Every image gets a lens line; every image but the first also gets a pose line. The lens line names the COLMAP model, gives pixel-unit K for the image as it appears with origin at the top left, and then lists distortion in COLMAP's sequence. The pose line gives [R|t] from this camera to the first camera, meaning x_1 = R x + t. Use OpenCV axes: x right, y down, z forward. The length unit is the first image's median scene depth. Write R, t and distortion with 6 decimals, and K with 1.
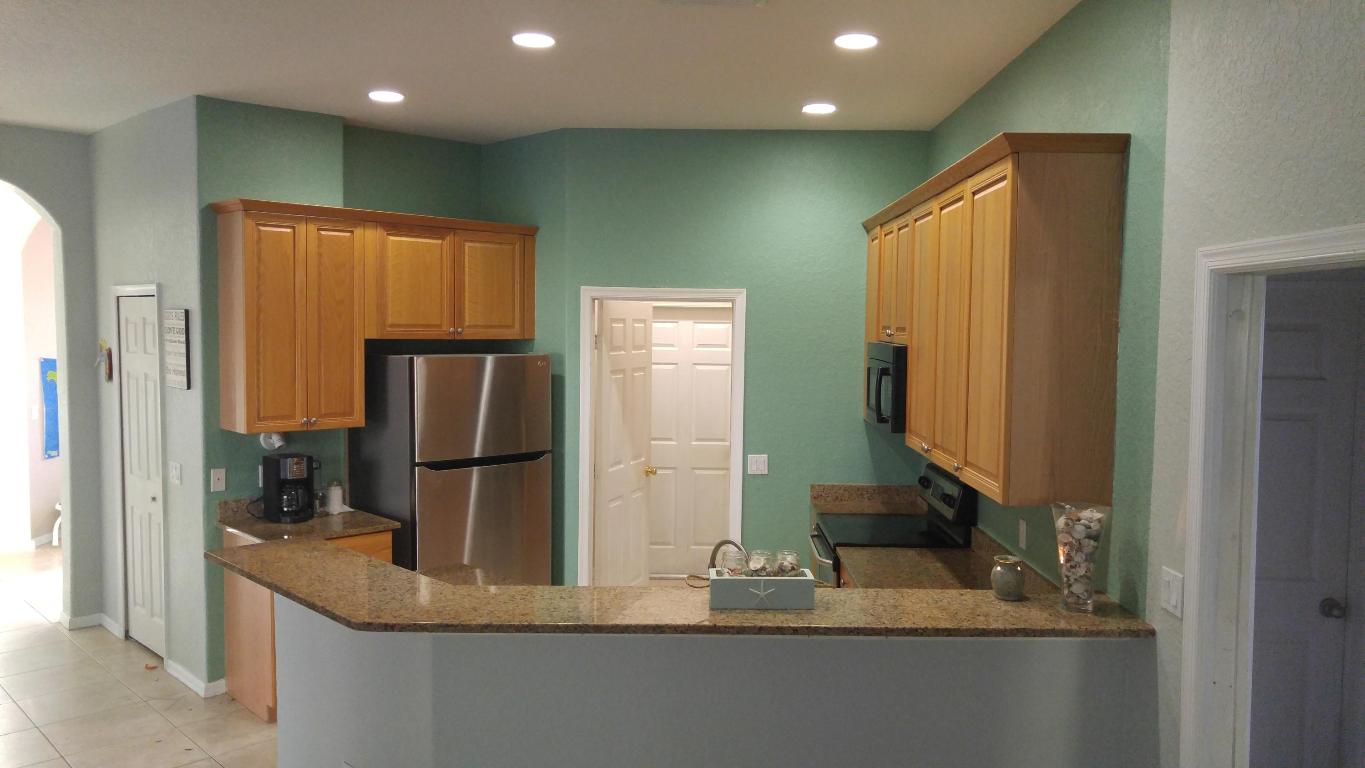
lens RADIAL K [[1042.4, 0, 697.4], [0, 1042.4, 385.1], [0, 0, 1]] dist [0.029104, 0.005011]
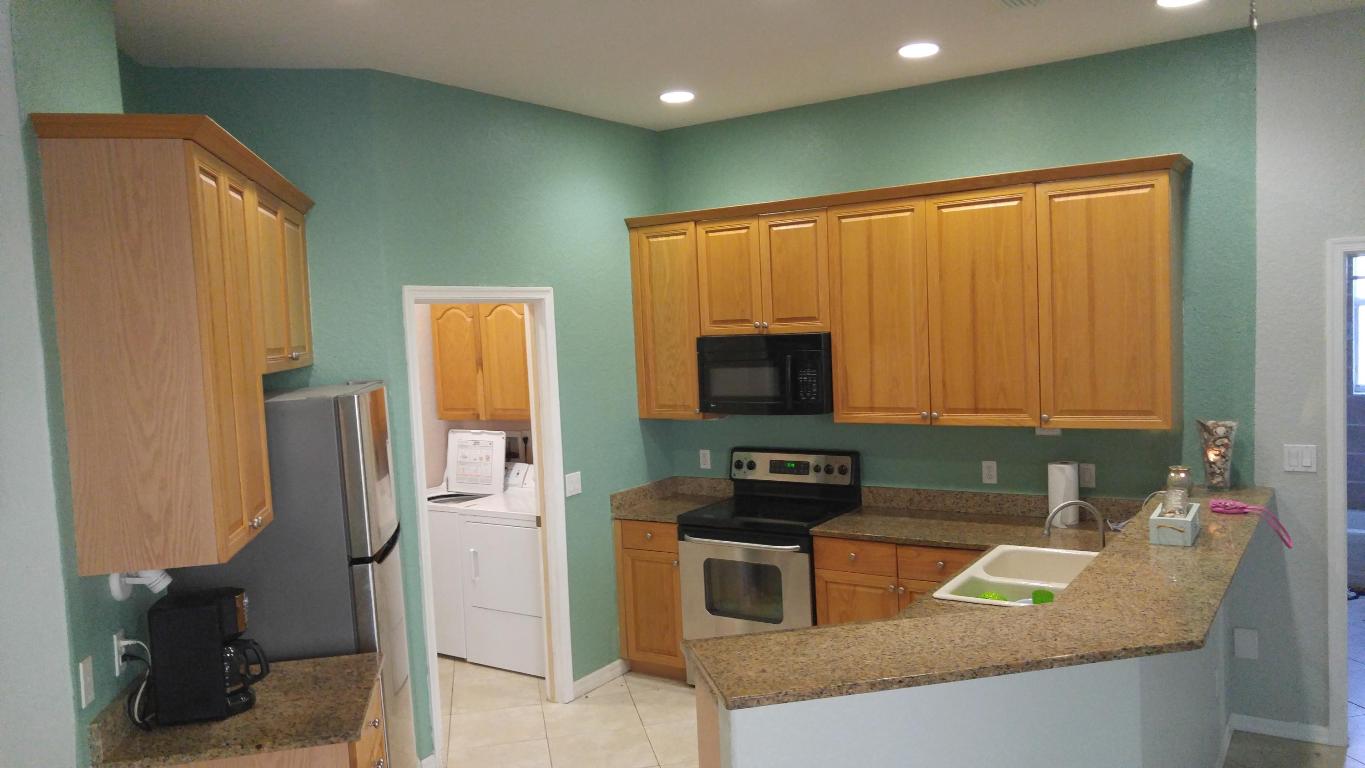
lens RADIAL K [[1042.4, 0, 697.4], [0, 1042.4, 385.1], [0, 0, 1]] dist [0.029104, 0.005011]
pose [[0.520060, -0.089678, 0.849409, -0.638060], [0.103498, 0.993761, 0.041551, -0.033915], [-0.847836, 0.066303, 0.526097, 0.438364]]
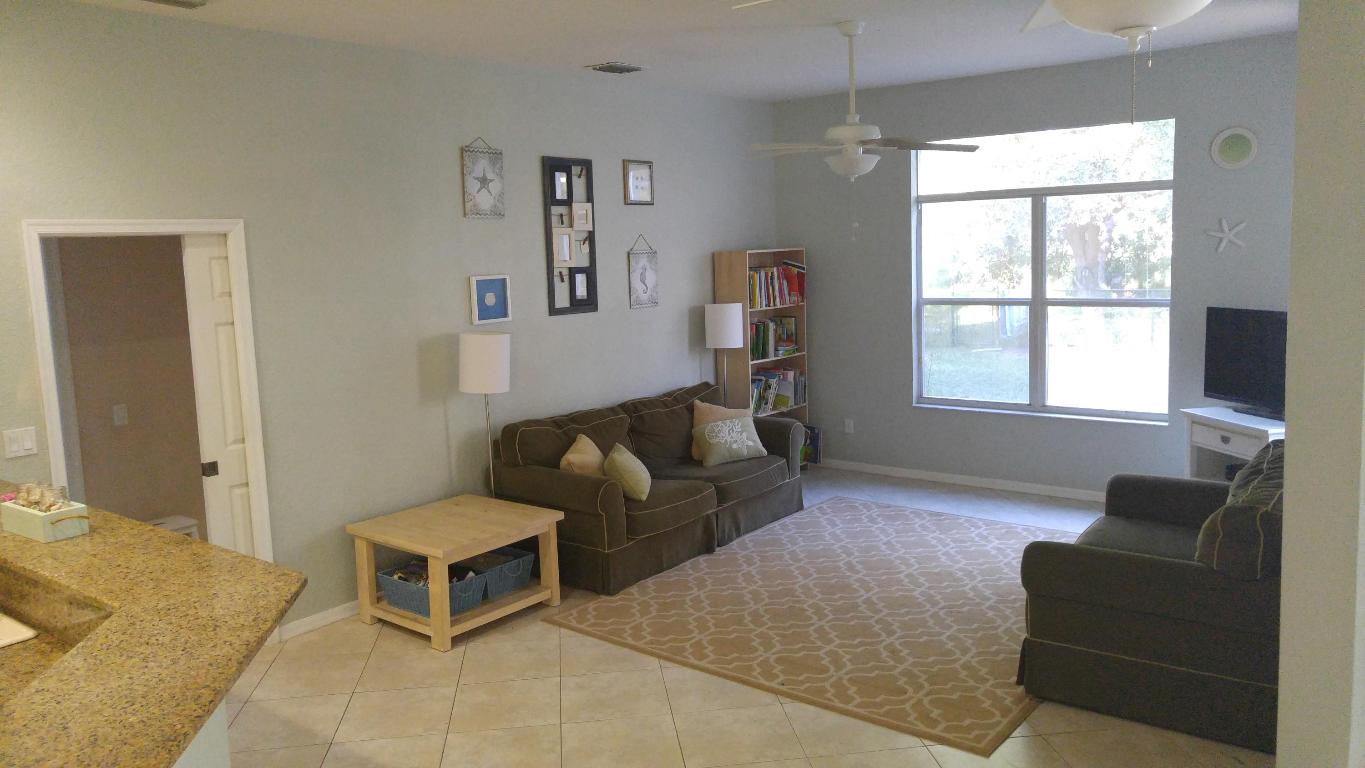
lens RADIAL K [[1017.3, 0, 684.2], [0, 1017.3, 361.7], [0, 0, 1]] dist [0.002037, 0.001022]
pose [[-0.792002, -0.046855, 0.608718, -0.577614], [0.074766, 0.982102, 0.172874, -0.049954], [-0.605923, 0.182428, -0.774324, 0.731314]]
